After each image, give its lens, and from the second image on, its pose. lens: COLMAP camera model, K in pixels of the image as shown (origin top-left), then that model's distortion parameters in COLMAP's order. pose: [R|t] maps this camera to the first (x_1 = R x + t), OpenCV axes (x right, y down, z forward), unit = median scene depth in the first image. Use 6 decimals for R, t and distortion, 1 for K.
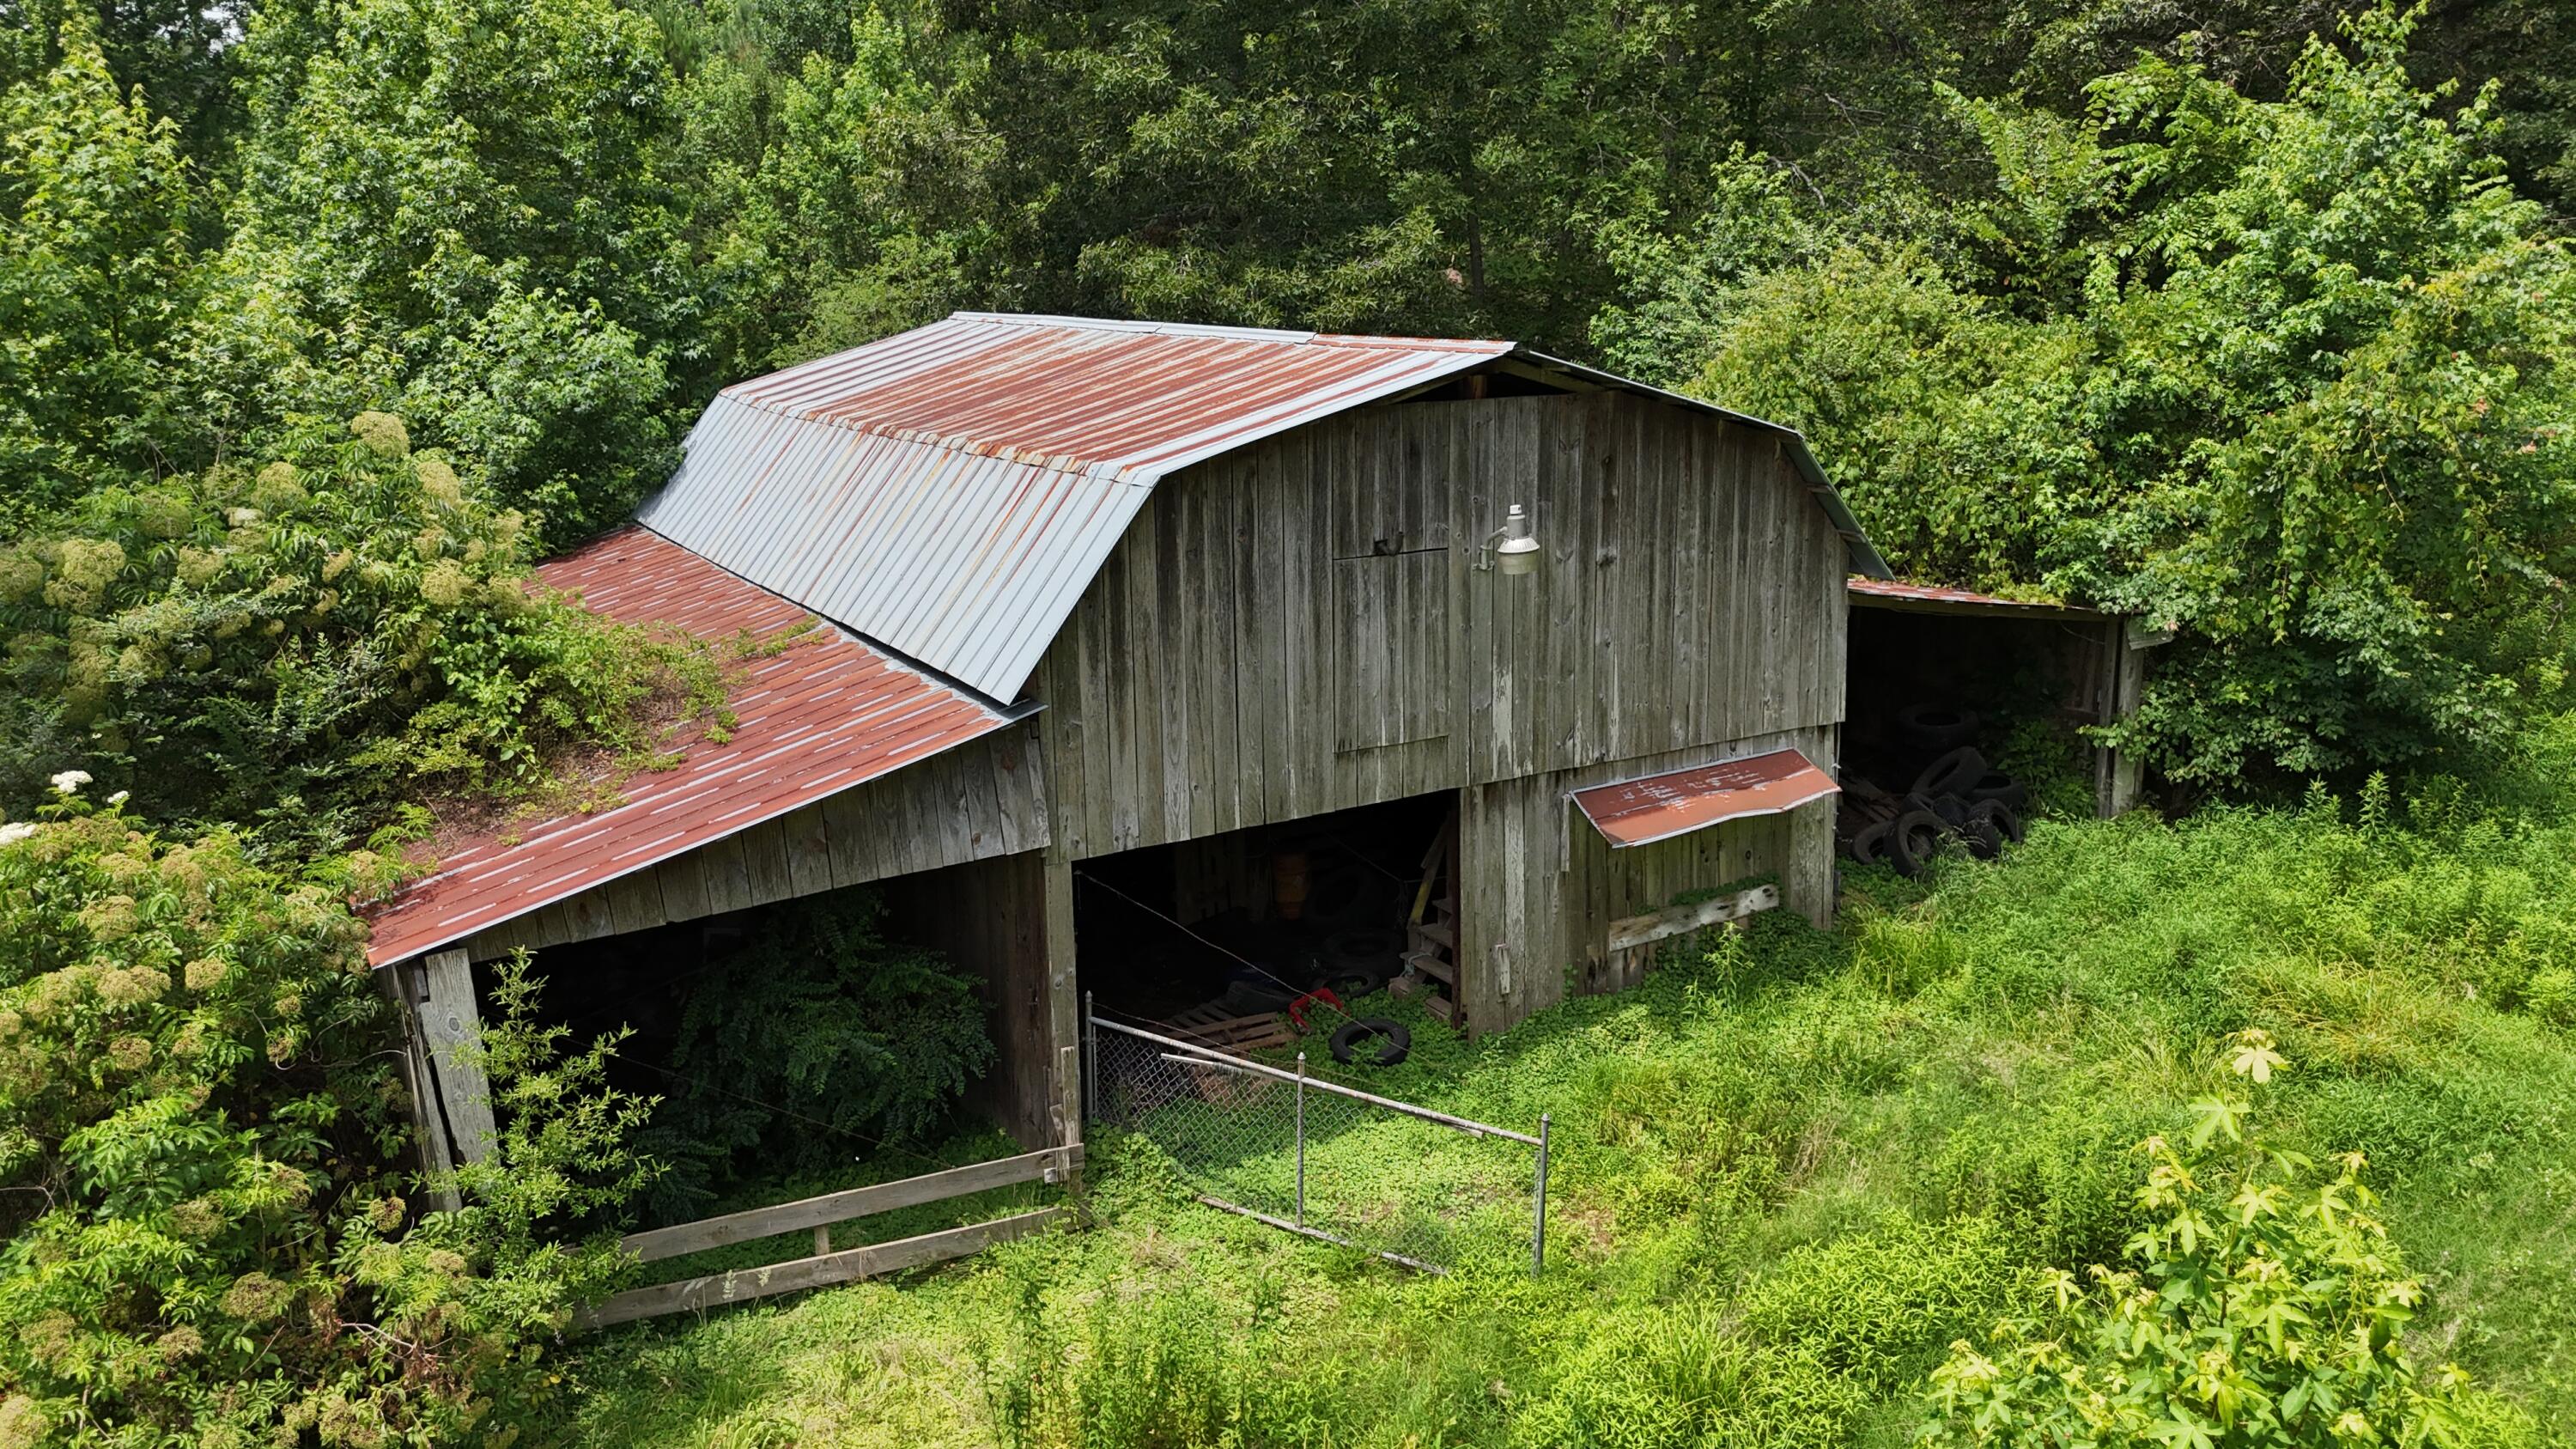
lens RADIAL K [[1945.3, 0, 1288.0], [0, 1945.3, 724.5], [0, 0, 1]] dist [0.113207, -0.103624]
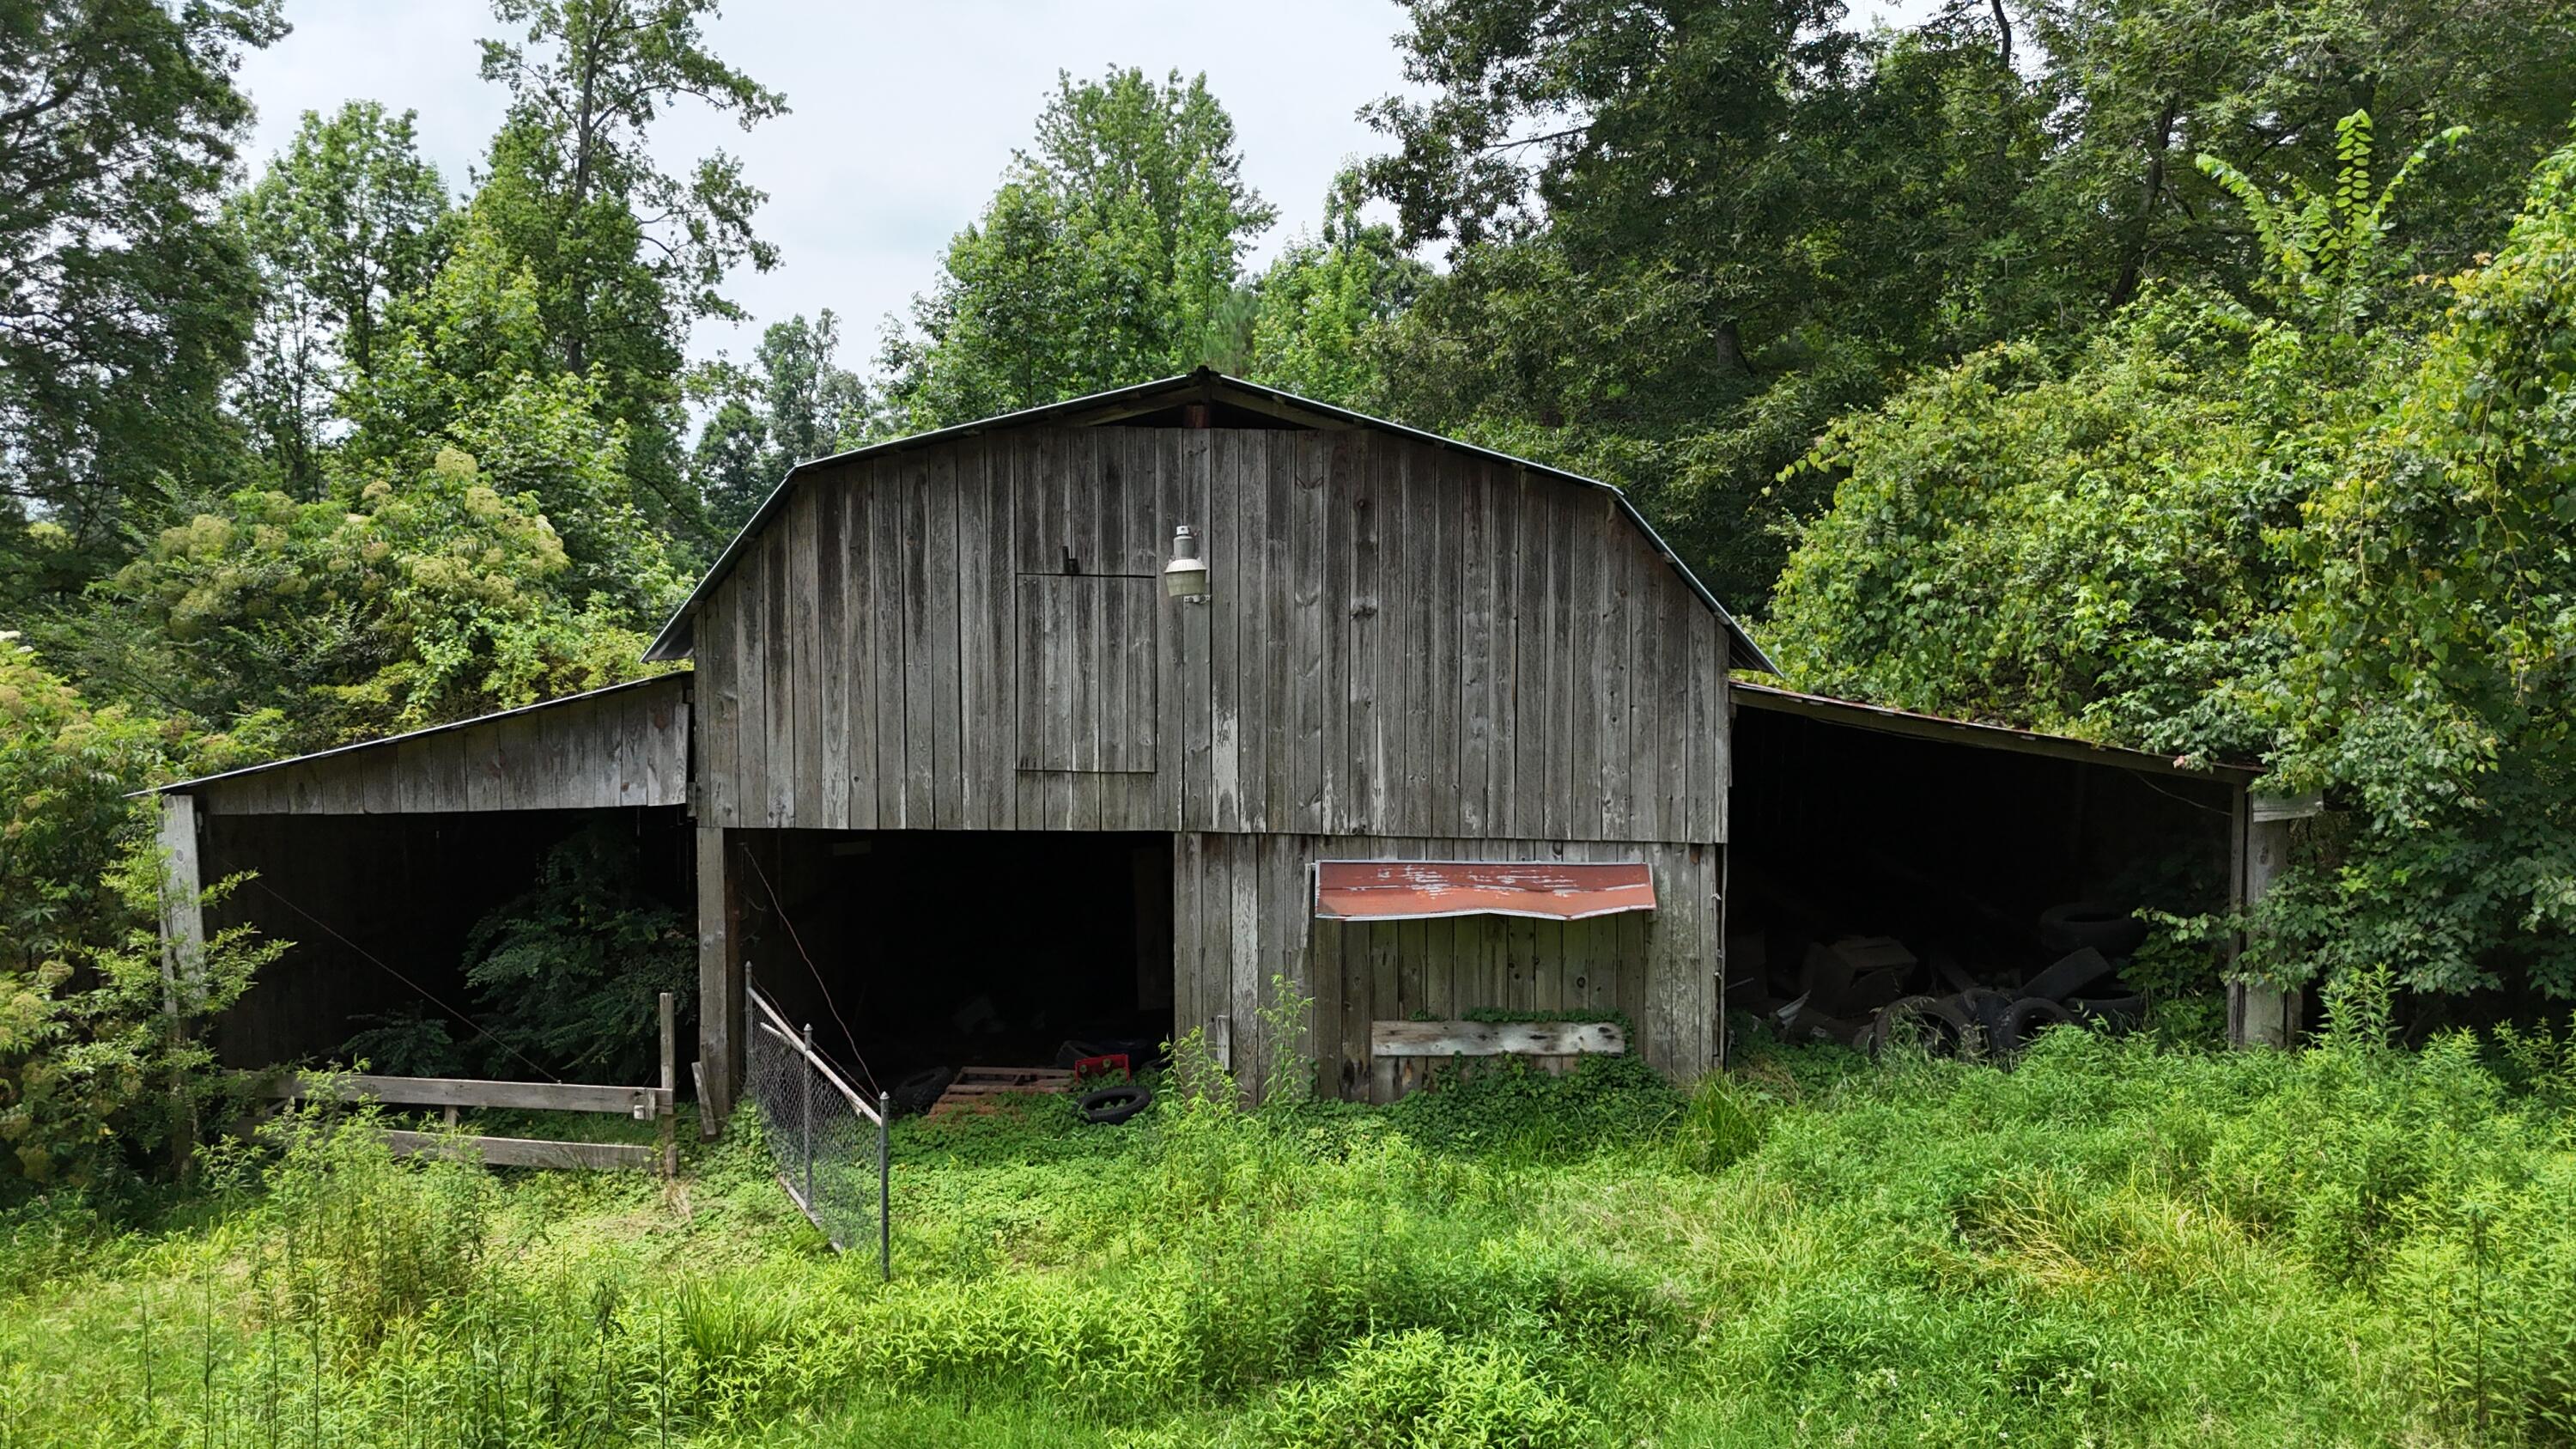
lens RADIAL K [[2002.4, 0, 1288.0], [0, 2002.4, 724.5], [0, 0, 1]] dist [0.142339, -0.280810]
pose [[0.835226, 0.052598, -0.547386, 0.666105], [-0.150991, 0.979092, -0.136309, 0.105631], [0.528772, 0.196500, 0.825705, 0.205423]]
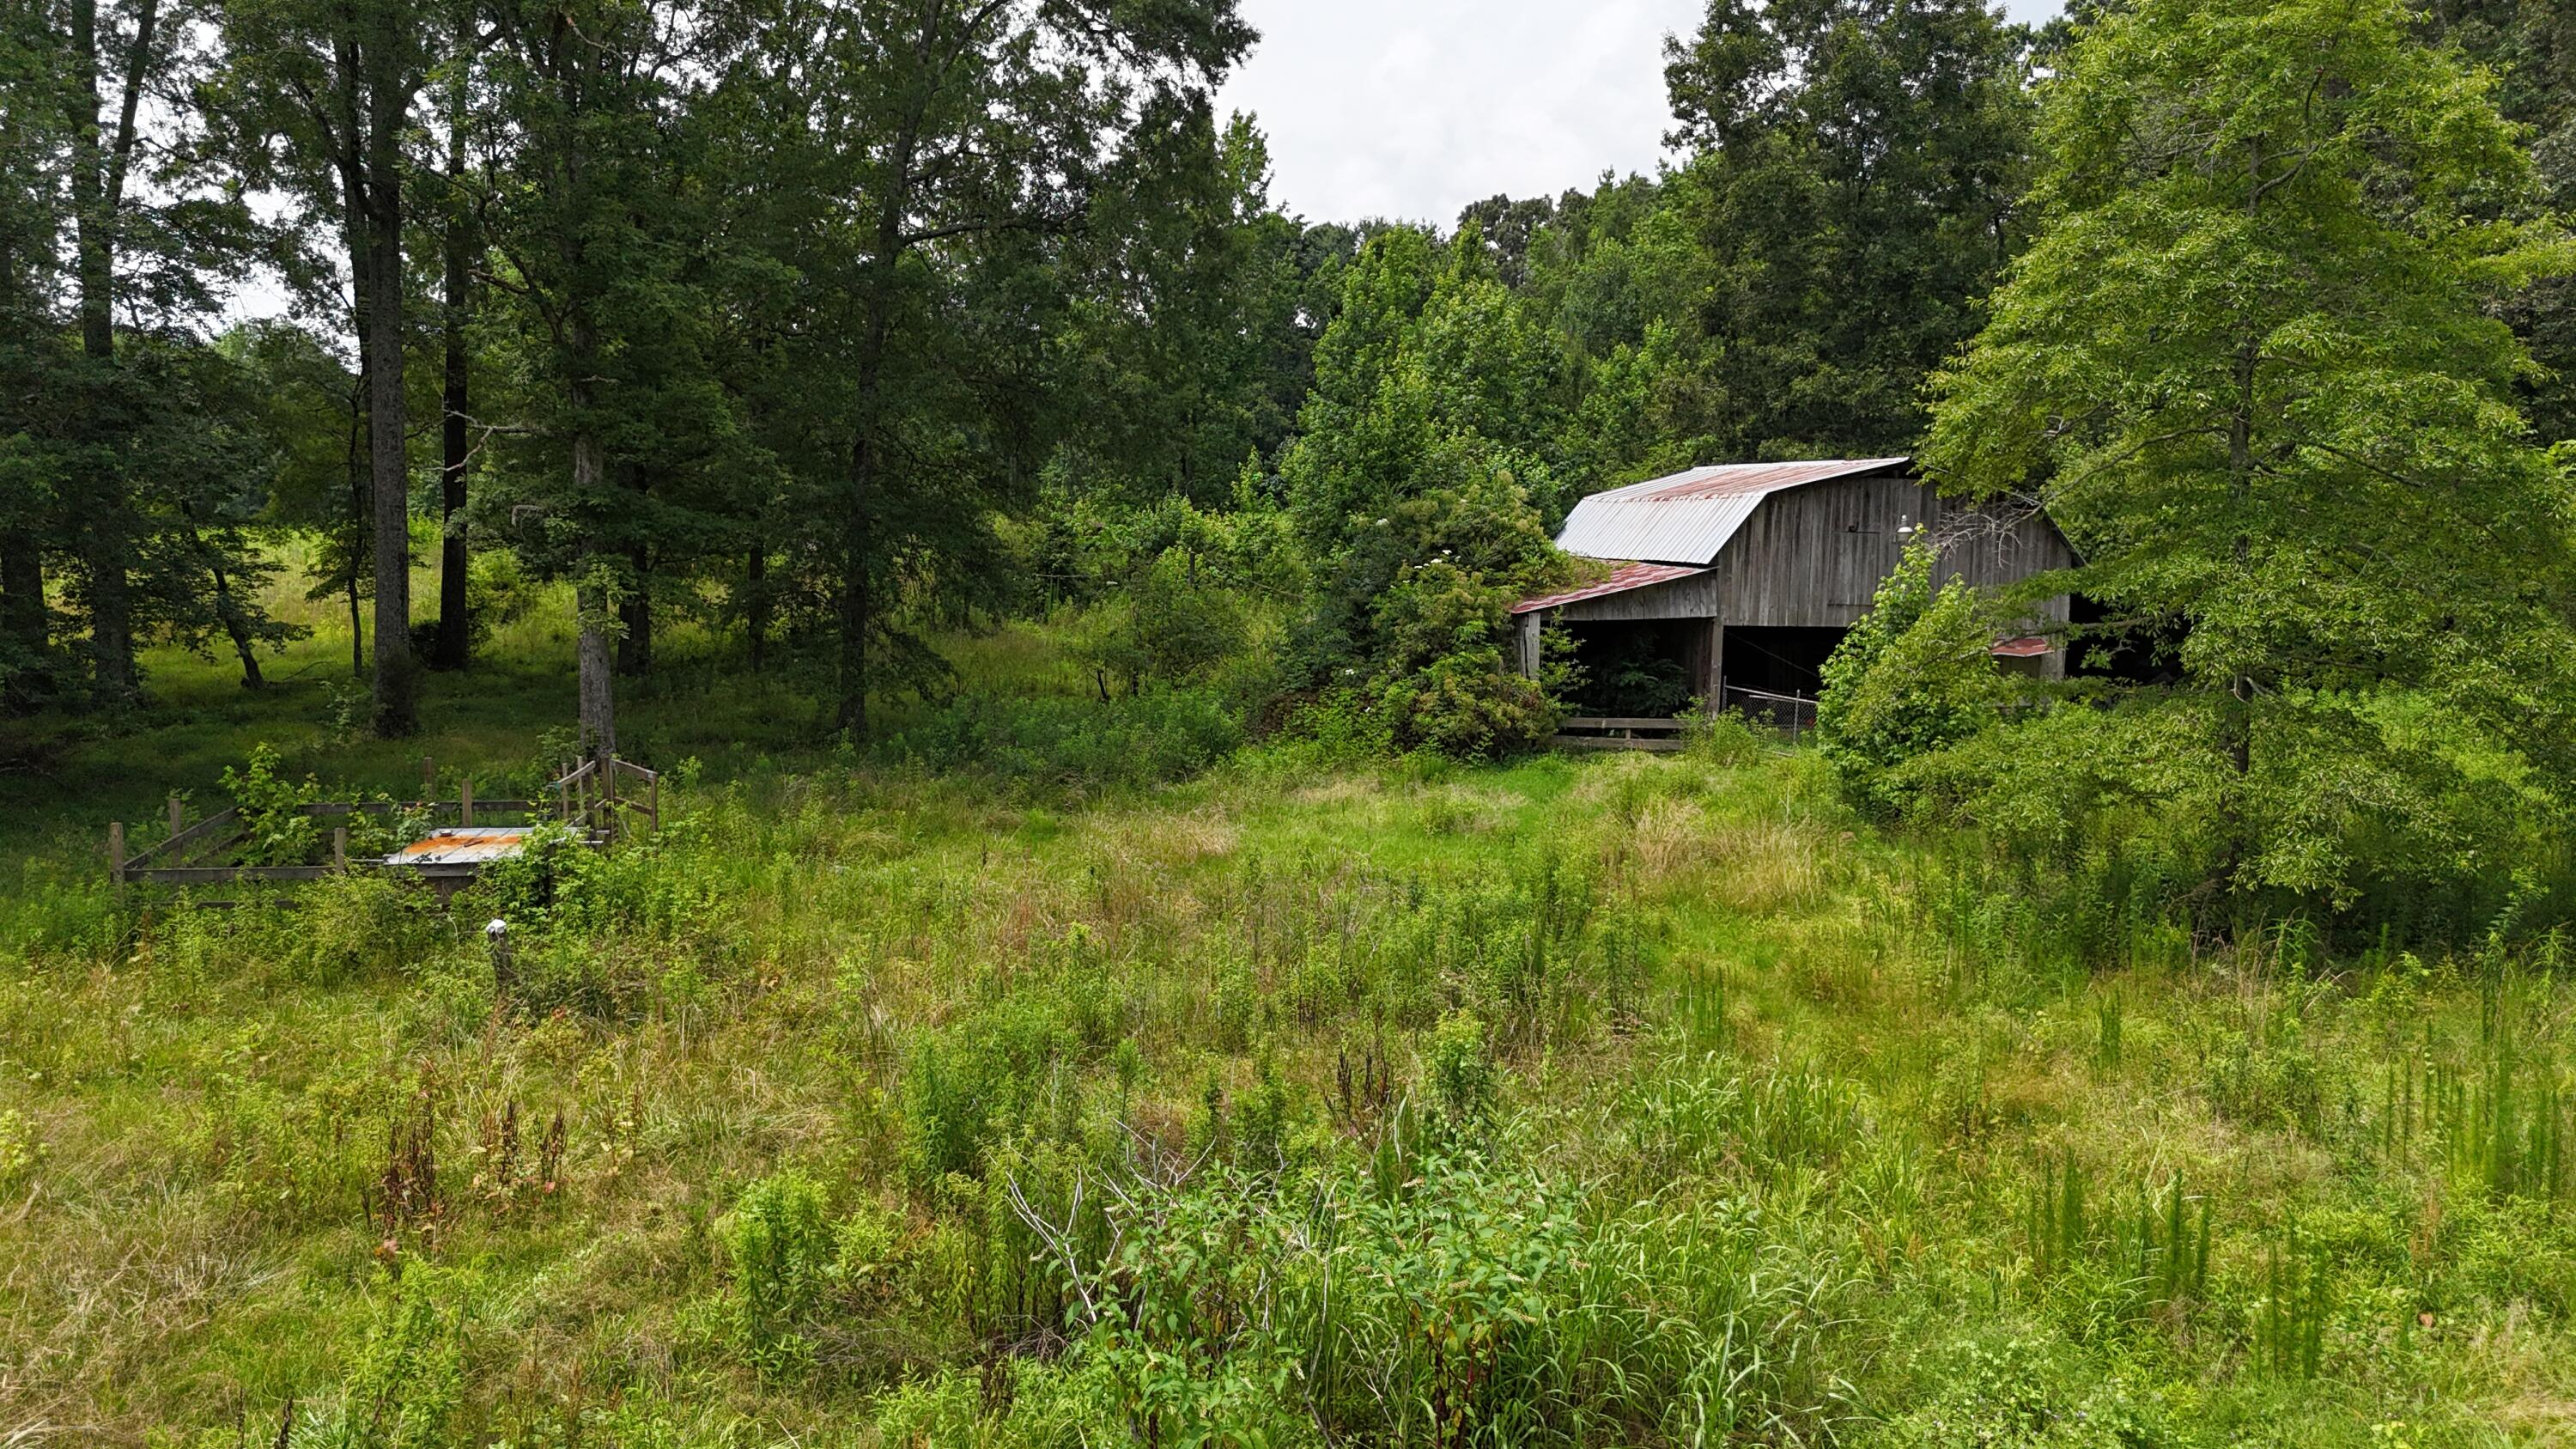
lens RADIAL K [[1945.3, 0, 1288.0], [0, 1945.3, 724.5], [0, 0, 1]] dist [0.113207, -0.103624]
pose [[0.936781, 0.079433, -0.340782, 0.249996], [-0.121881, 0.986976, -0.104988, 0.527634], [0.328004, 0.139886, 0.934262, -1.674328]]
